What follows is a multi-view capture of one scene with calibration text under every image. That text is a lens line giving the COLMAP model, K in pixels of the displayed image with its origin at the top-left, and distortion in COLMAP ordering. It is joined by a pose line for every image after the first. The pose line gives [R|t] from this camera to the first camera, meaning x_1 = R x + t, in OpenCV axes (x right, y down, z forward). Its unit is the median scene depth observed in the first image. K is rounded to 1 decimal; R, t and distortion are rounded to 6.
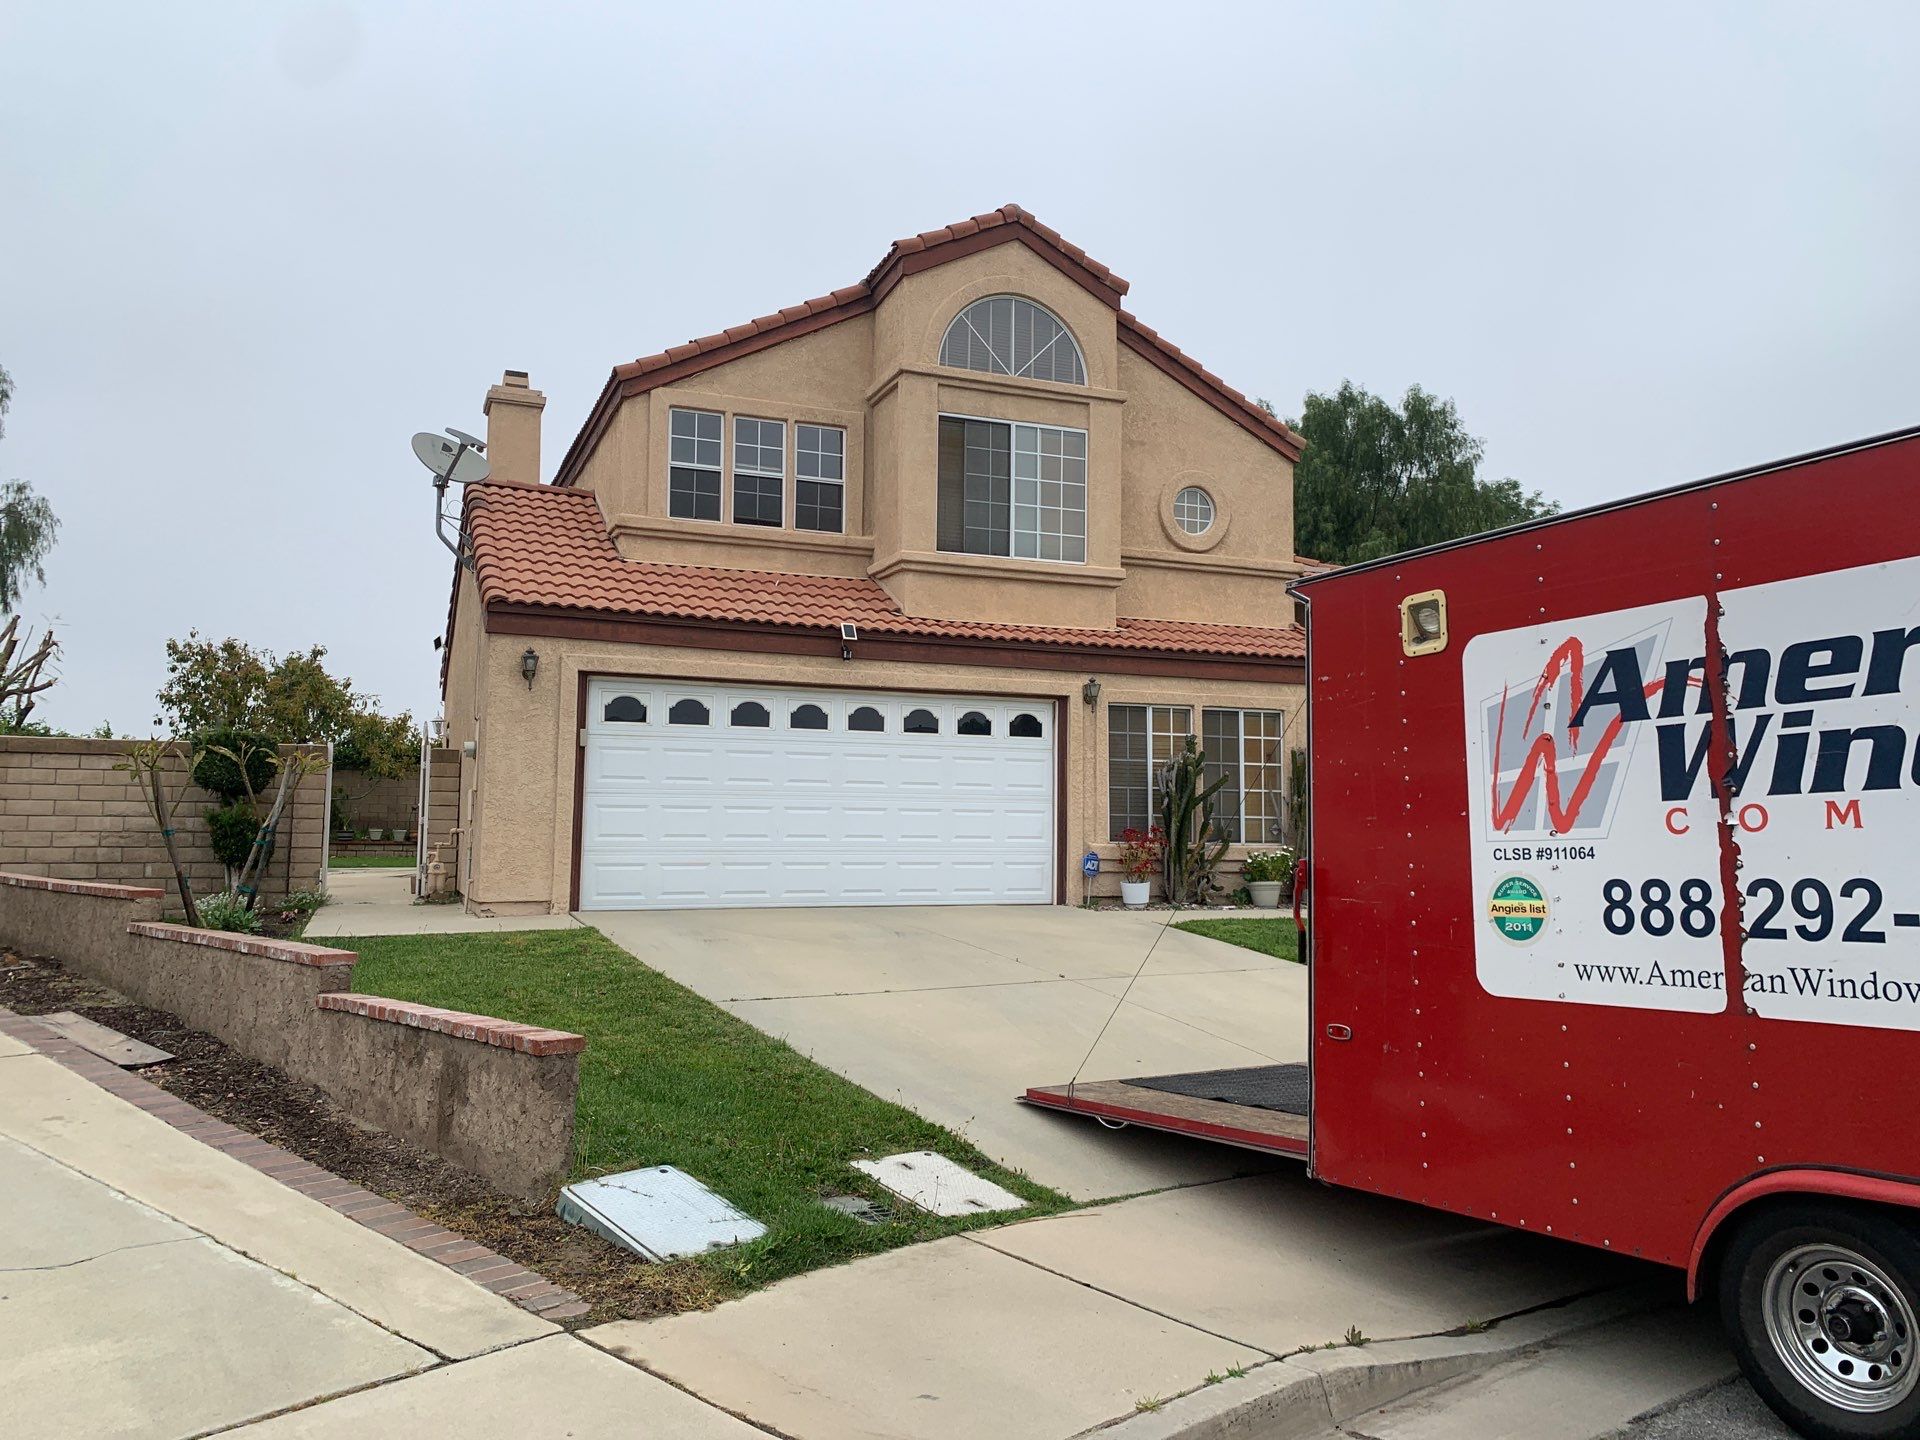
lens RADIAL K [[1466.4, 0, 960.0], [0, 1466.4, 720.0], [0, 0, 1]] dist [0.022961, -0.030726]
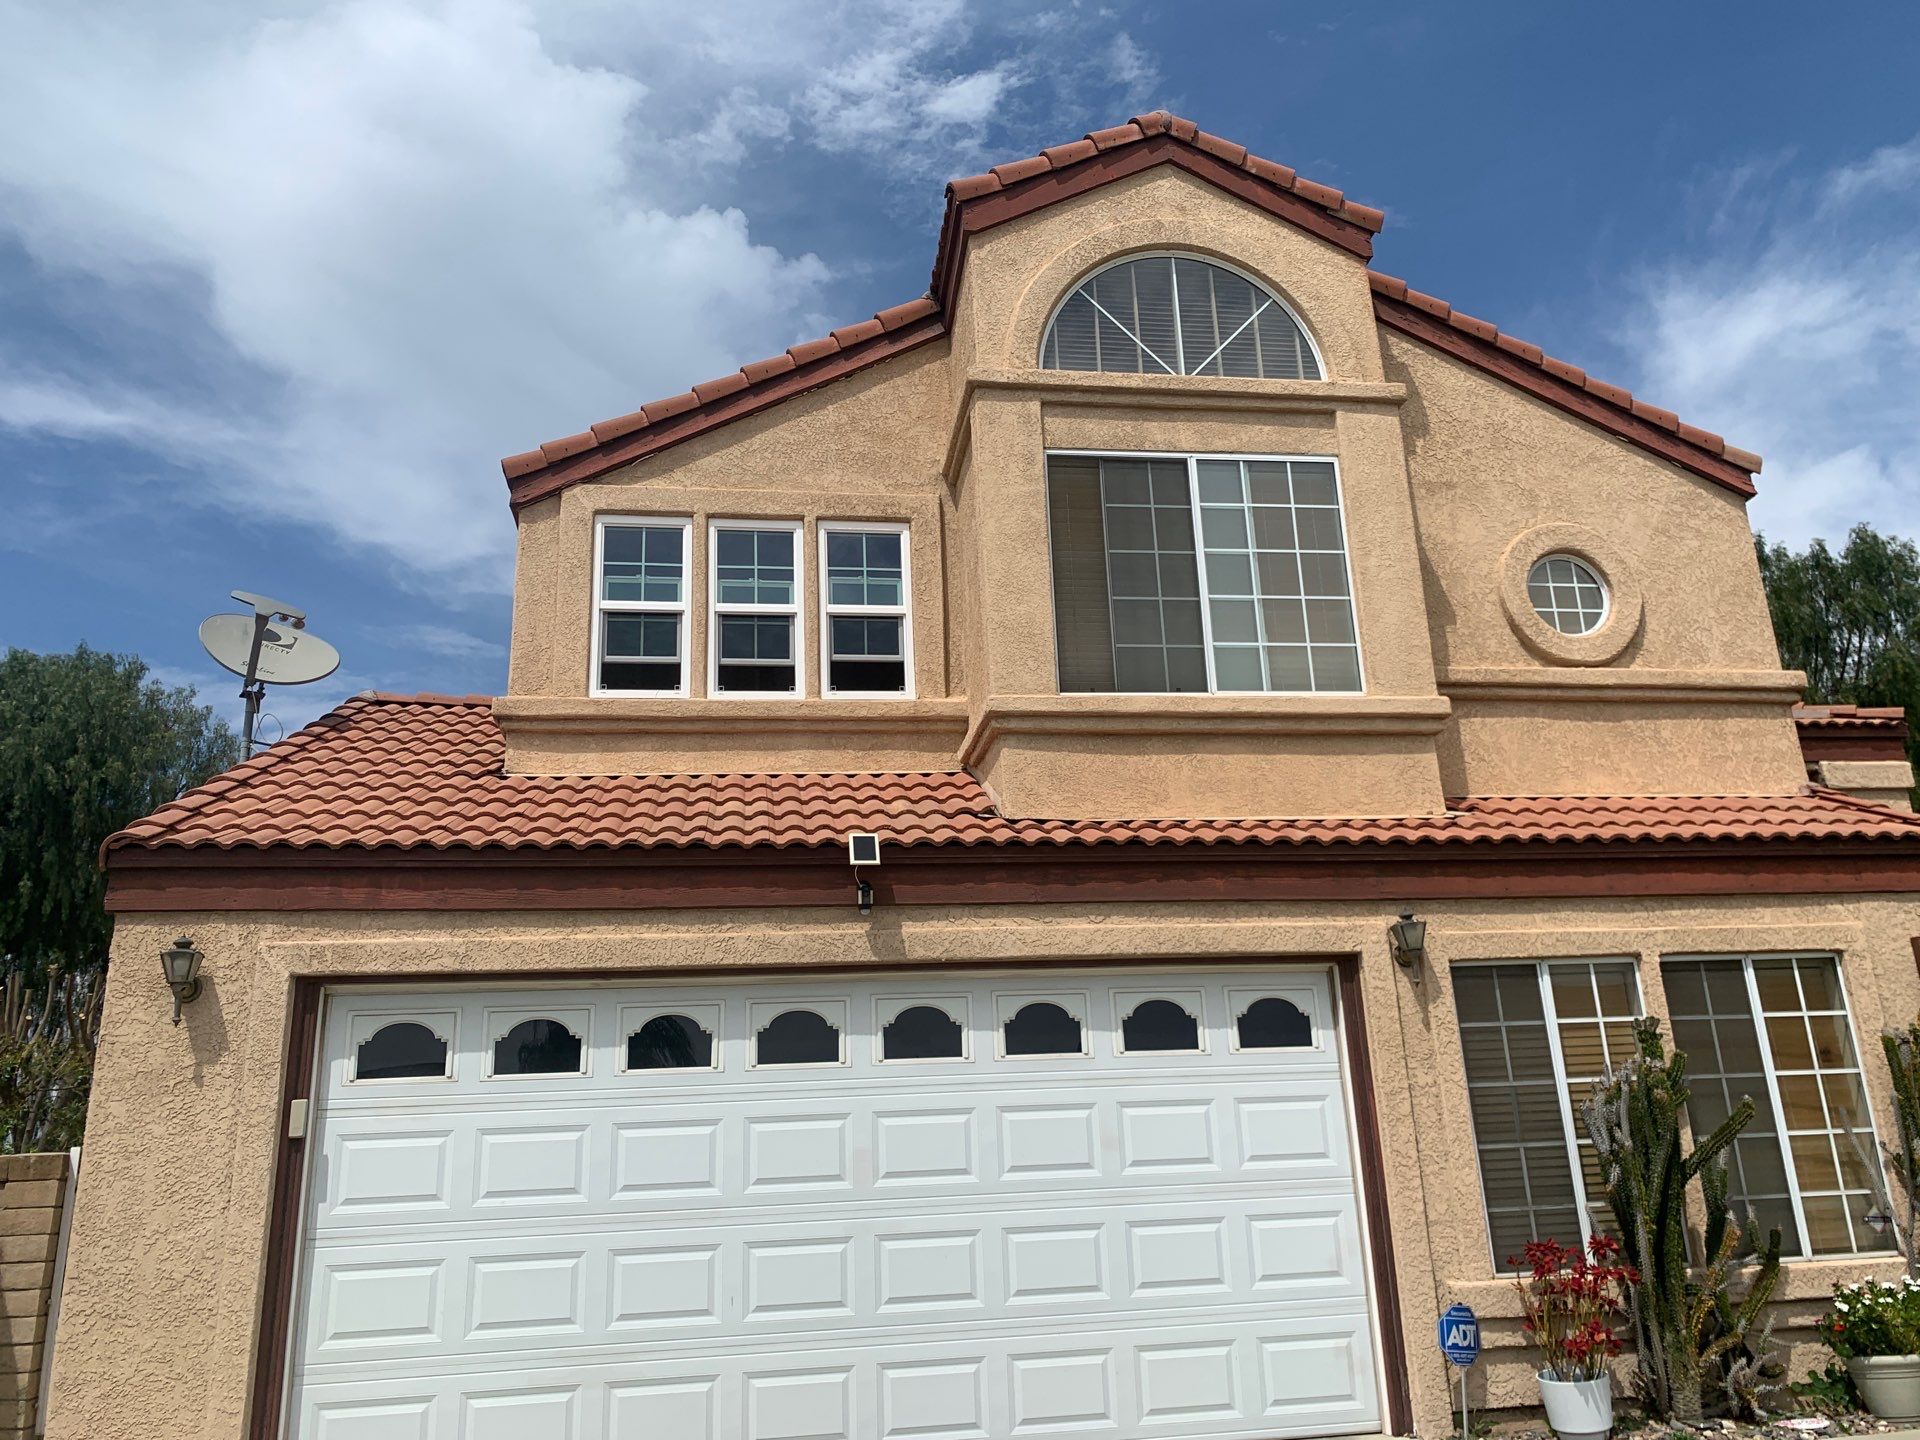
lens RADIAL K [[1466.4, 0, 960.0], [0, 1466.4, 720.0], [0, 0, 1]] dist [0.022961, -0.030726]
pose [[0.970336, -0.118318, -0.210830, 0.056308], [0.070659, 0.972776, -0.220714, 0.005896], [0.231204, 0.199269, 0.952280, 0.487147]]
